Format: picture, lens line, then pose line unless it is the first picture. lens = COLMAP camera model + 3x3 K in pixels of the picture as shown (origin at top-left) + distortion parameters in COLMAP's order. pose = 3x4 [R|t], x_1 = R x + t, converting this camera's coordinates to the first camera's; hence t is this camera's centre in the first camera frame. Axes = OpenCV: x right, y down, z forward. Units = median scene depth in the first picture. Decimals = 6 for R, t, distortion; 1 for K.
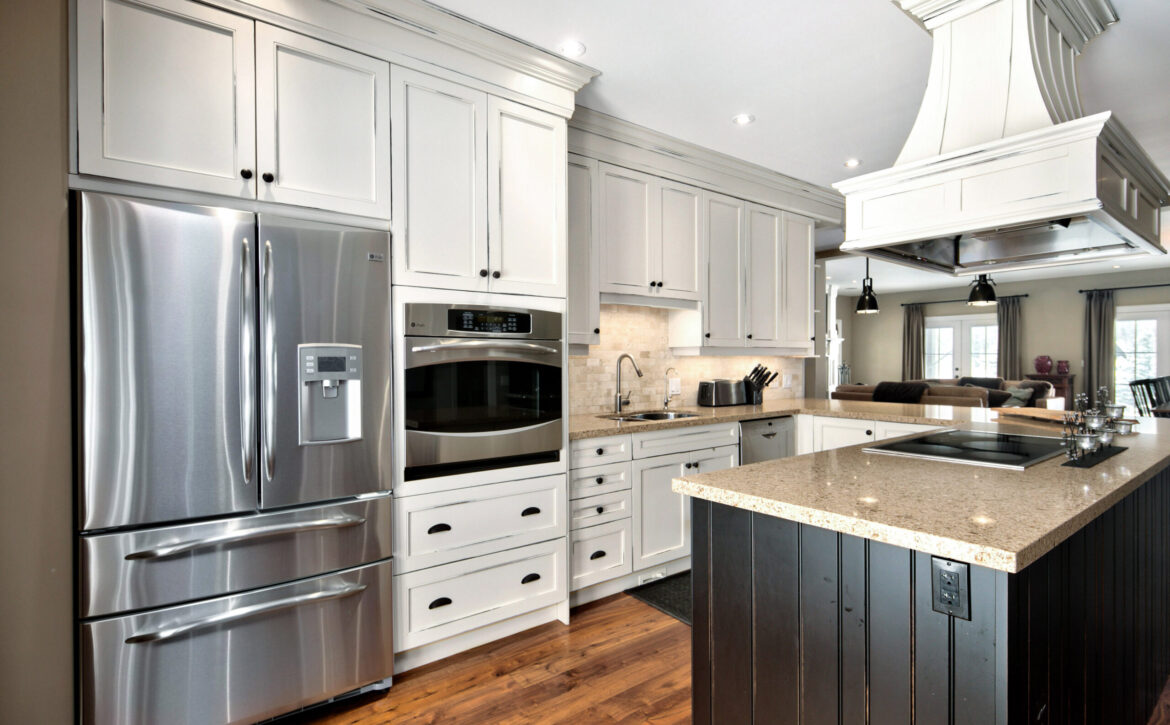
lens RADIAL K [[573.5, 0, 585.0], [0, 573.5, 362.5], [0, 0, 1]] dist [0.000280, -0.000439]
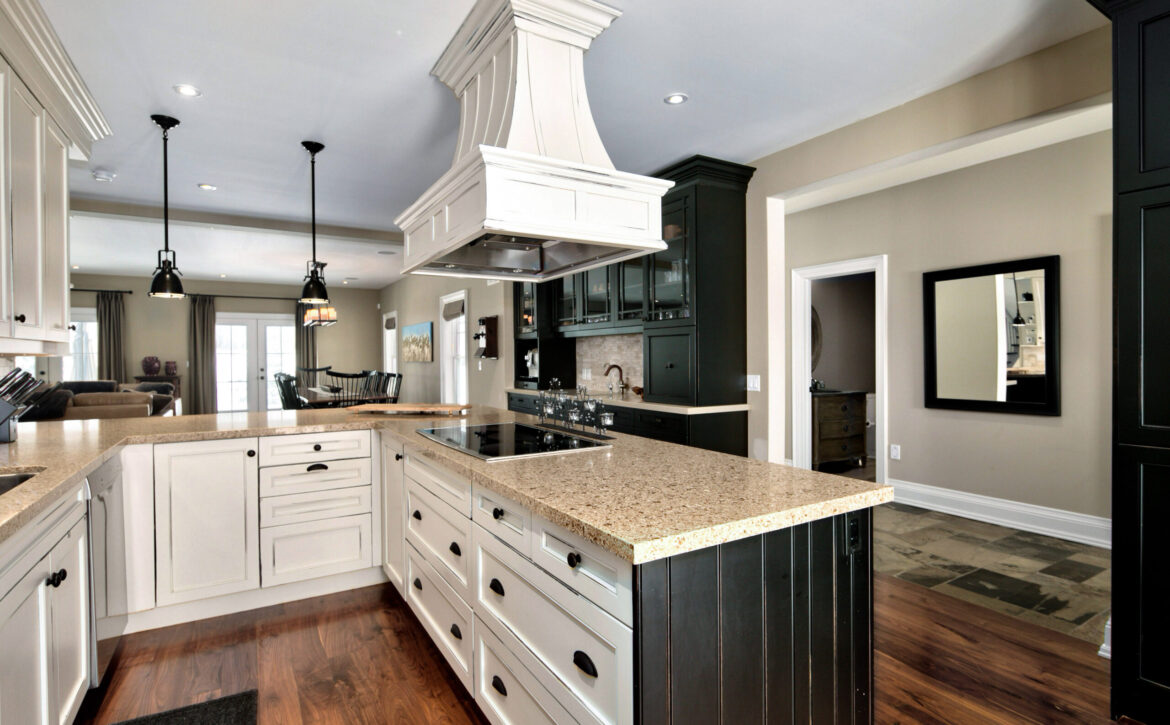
lens RADIAL K [[573.5, 0, 585.0], [0, 573.5, 362.5], [0, 0, 1]] dist [0.000280, -0.000439]
pose [[0.104138, -0.007297, 0.994536, -0.186748], [0.010314, 0.999927, 0.006257, -0.001108], [-0.994509, 0.009606, 0.104206, 0.382838]]
